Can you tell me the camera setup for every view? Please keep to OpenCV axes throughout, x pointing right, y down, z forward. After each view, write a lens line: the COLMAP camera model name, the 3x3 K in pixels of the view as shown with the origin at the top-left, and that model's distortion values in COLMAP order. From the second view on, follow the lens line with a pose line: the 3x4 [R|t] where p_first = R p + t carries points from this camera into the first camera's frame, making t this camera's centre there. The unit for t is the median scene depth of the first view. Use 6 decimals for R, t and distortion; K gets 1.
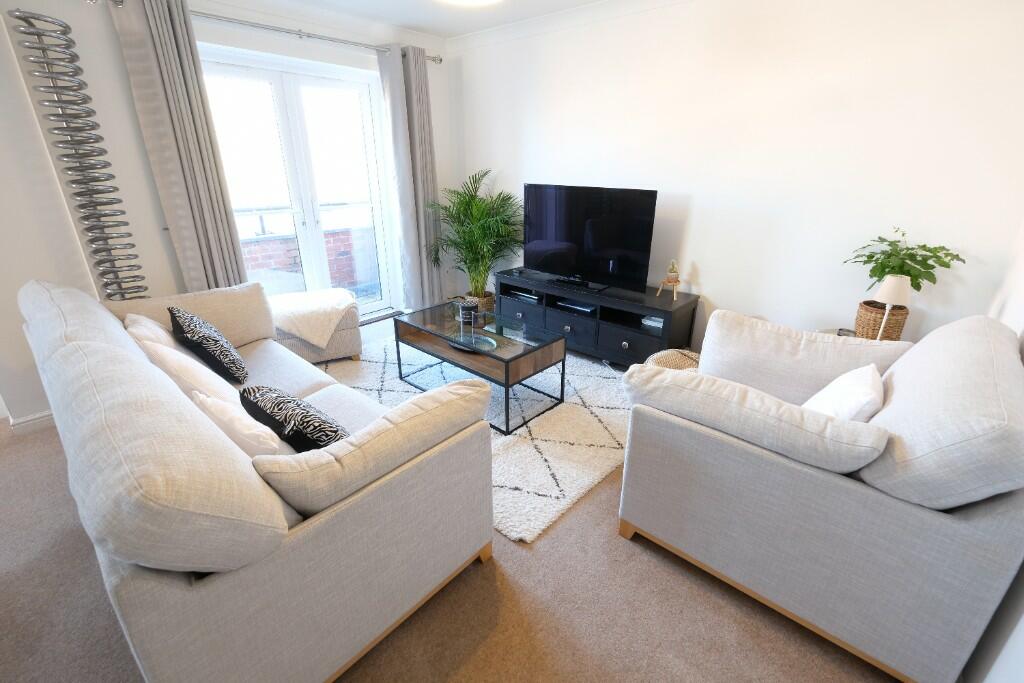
lens RADIAL K [[447.9, 0, 511.5], [0, 447.9, 337.7], [0, 0, 1]] dist [-0.000232, -0.000302]
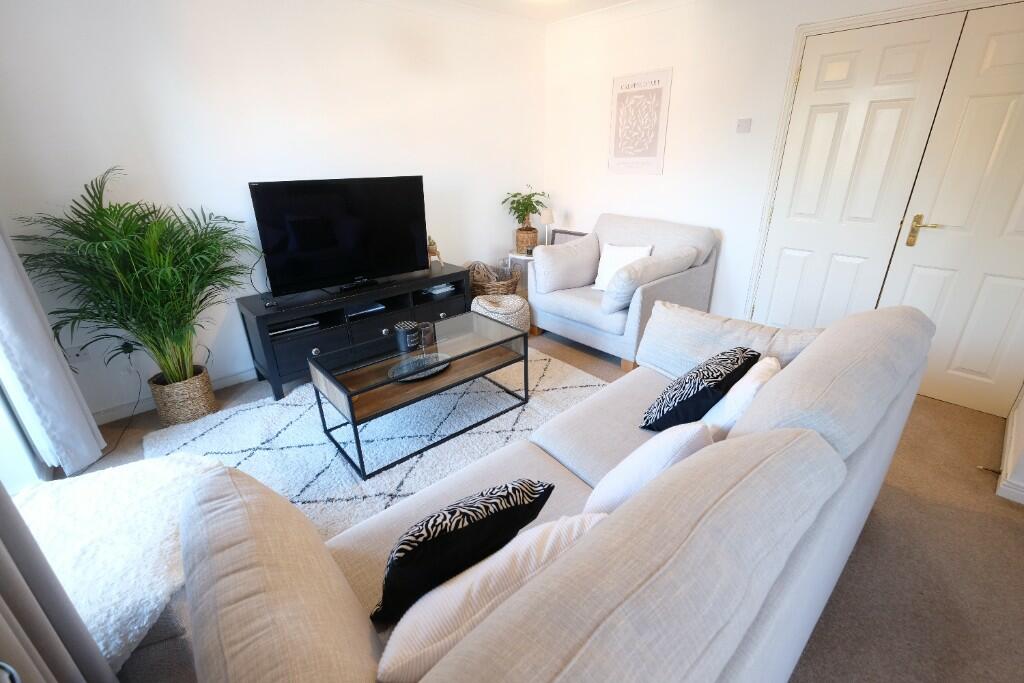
lens RADIAL K [[447.9, 0, 511.5], [0, 447.9, 337.7], [0, 0, 1]] dist [-0.000232, -0.000302]
pose [[0.113996, -0.387387, 0.914842, -0.693662], [0.378703, 0.868263, 0.320474, -0.205135], [-0.918471, 0.309921, 0.245684, 0.525522]]
